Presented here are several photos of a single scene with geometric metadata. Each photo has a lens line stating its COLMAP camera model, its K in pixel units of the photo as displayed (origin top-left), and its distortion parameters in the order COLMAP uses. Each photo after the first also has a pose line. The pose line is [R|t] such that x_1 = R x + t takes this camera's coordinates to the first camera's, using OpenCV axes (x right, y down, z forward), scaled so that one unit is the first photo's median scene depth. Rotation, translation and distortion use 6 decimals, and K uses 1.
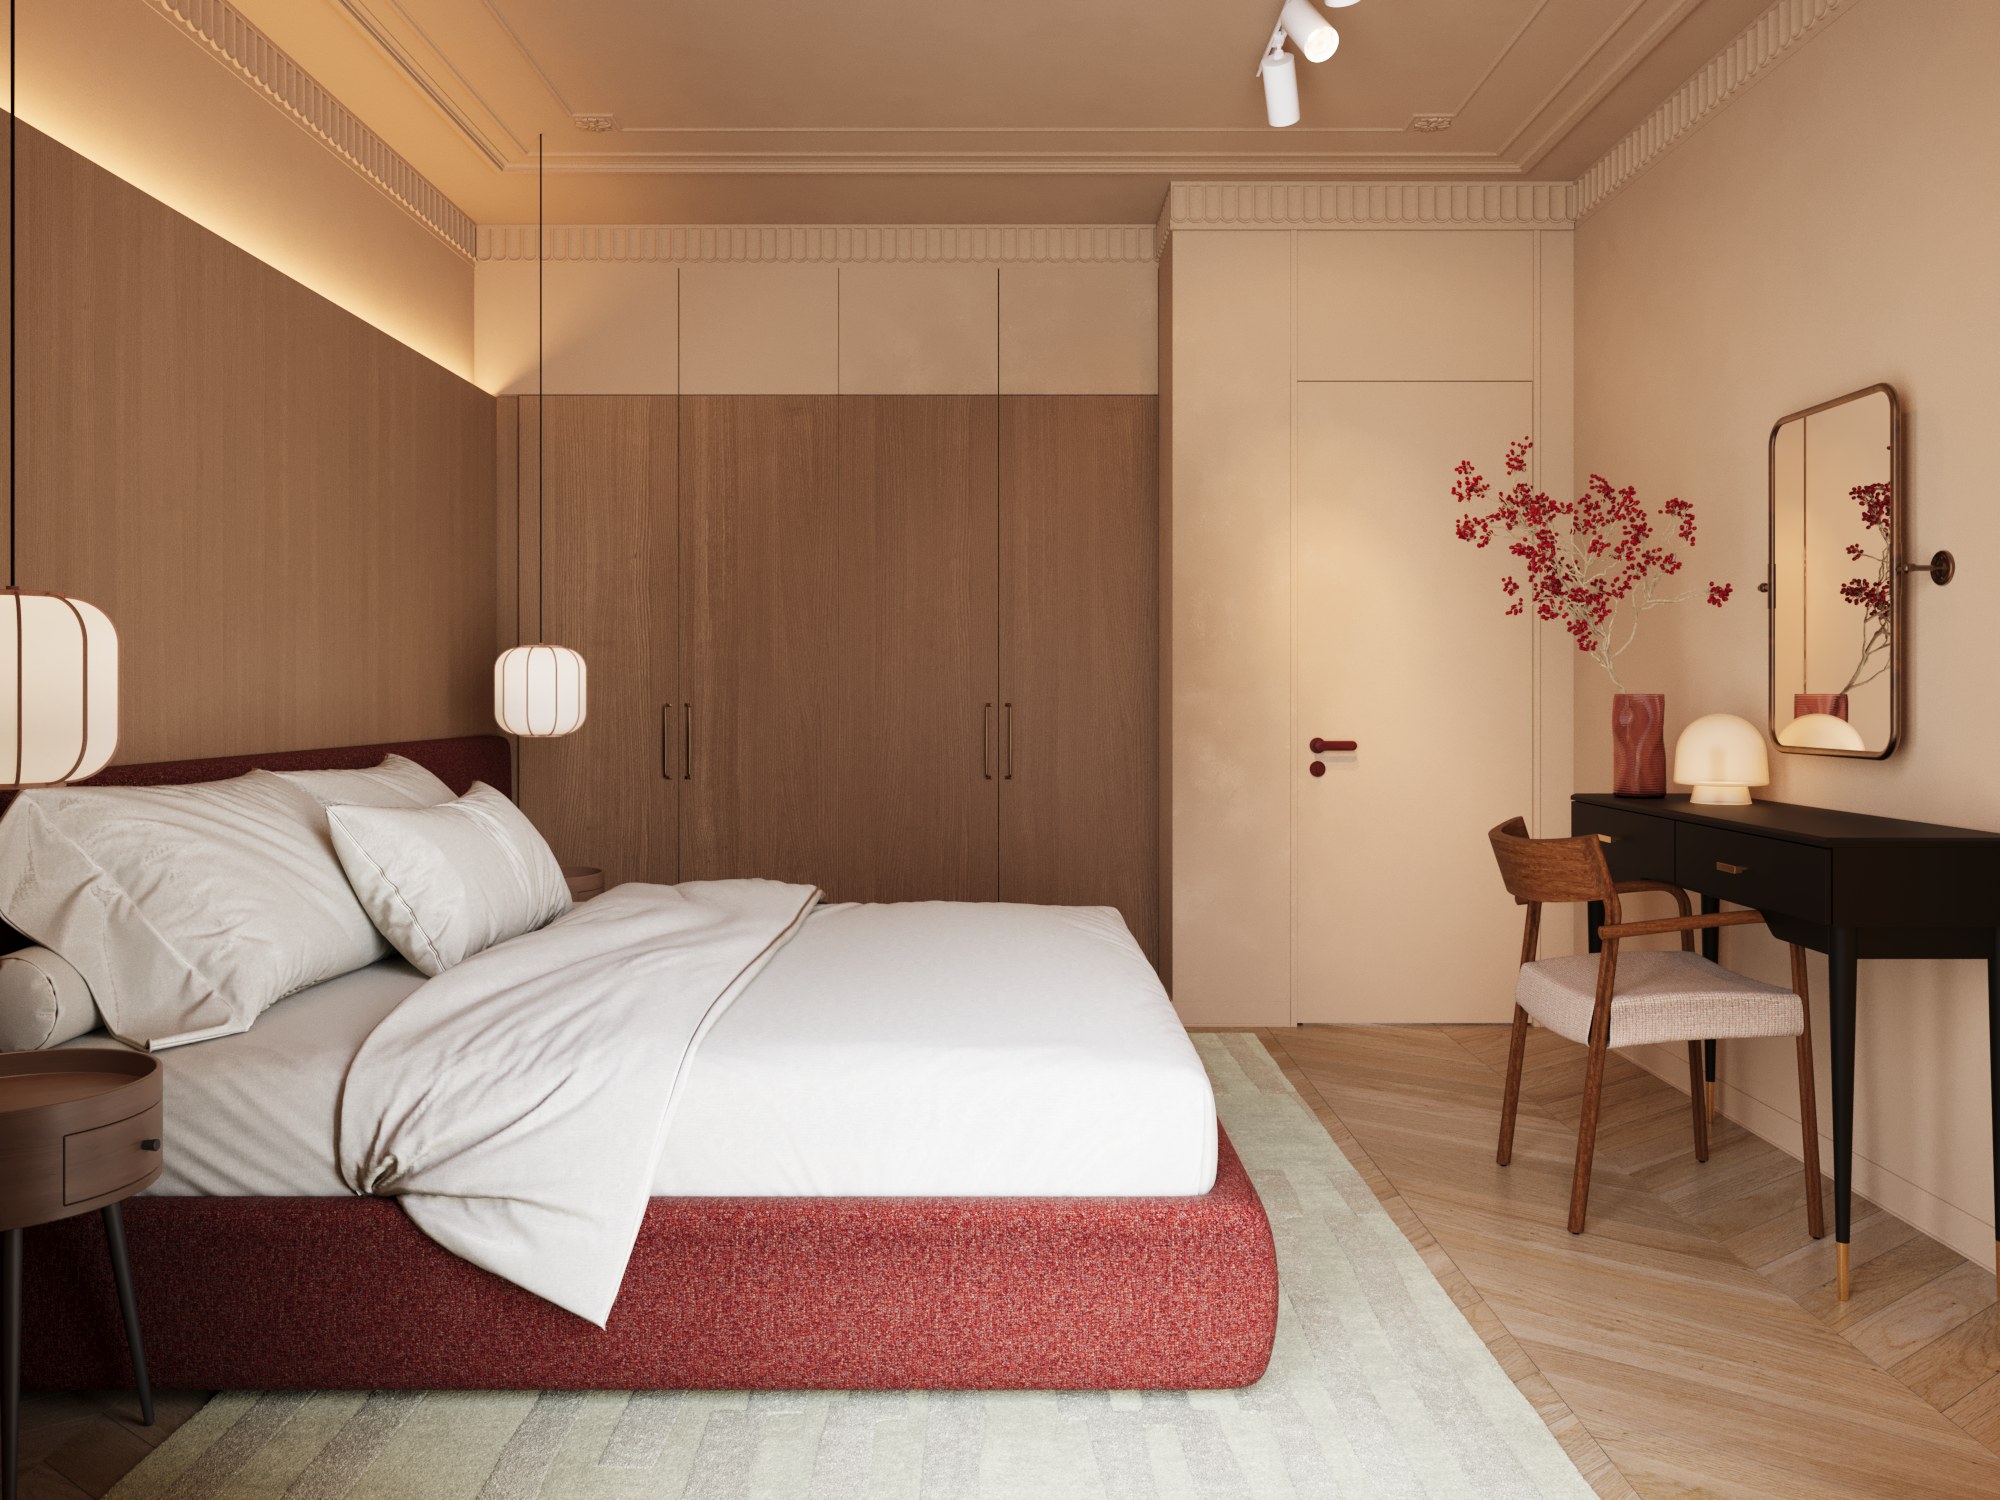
lens RADIAL K [[1543.6, 0, 1001.2], [0, 1543.6, 697.0], [0, 0, 1]] dist [-0.013904, 0.003595]
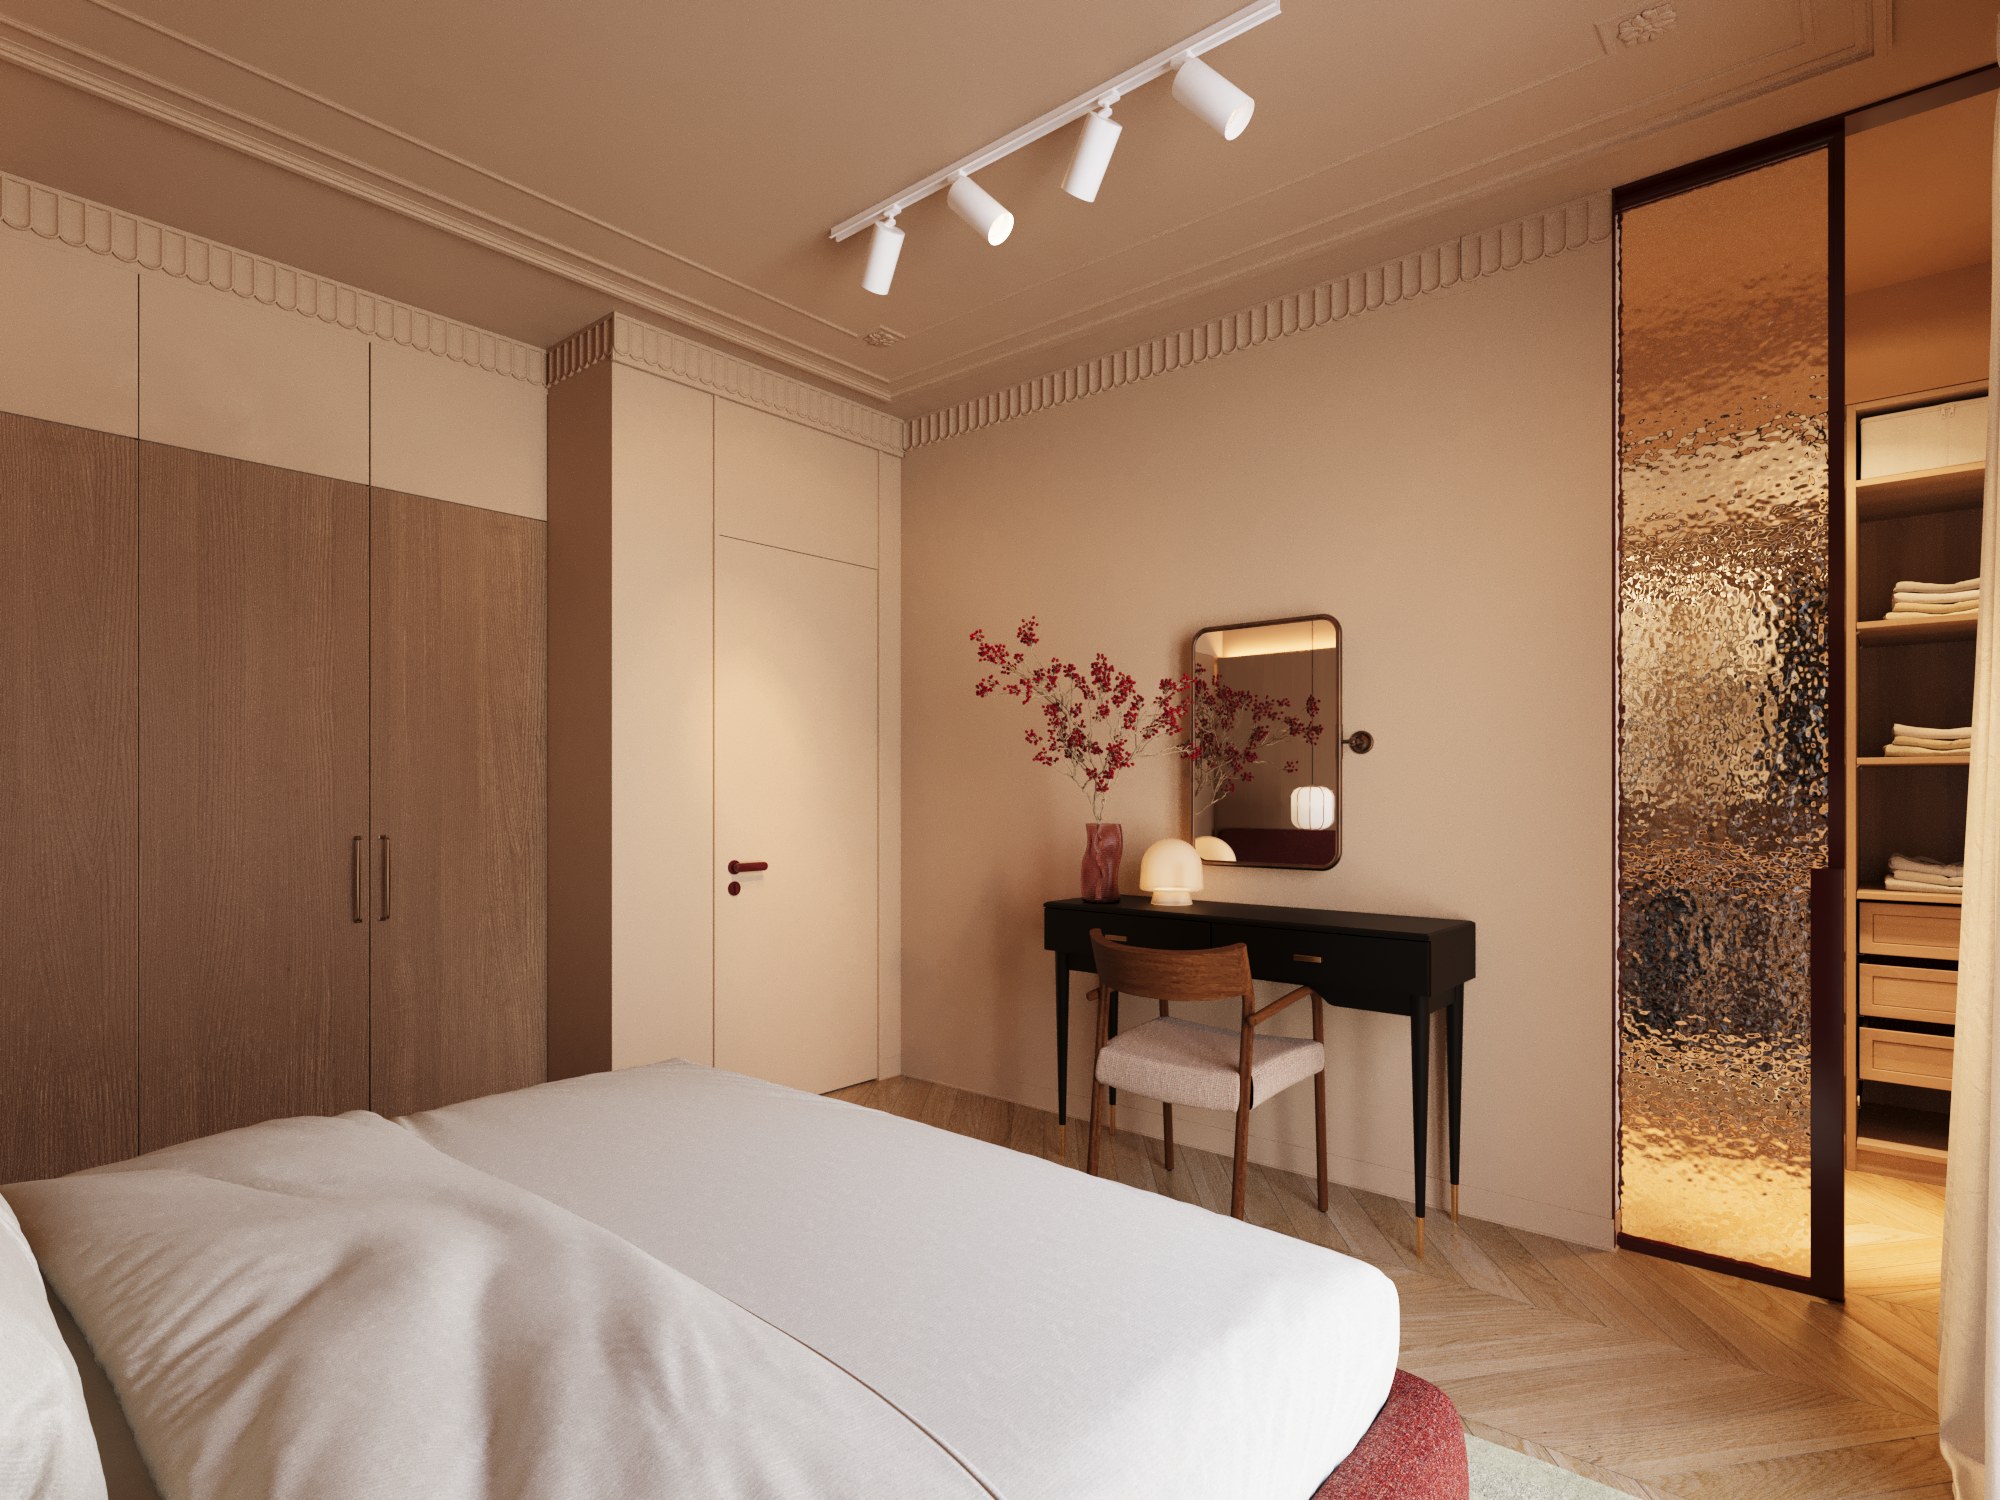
lens RADIAL K [[1050.3, 0, 998.8], [0, 1050.3, 799.3], [0, 0, 1]] dist [-0.001719, 0.000116]
pose [[0.650799, -0.002756, 0.759245, -2.527600], [0.001032, 0.999996, 0.002745, -0.199180], [-0.759249, -0.001003, 0.650799, 3.792104]]
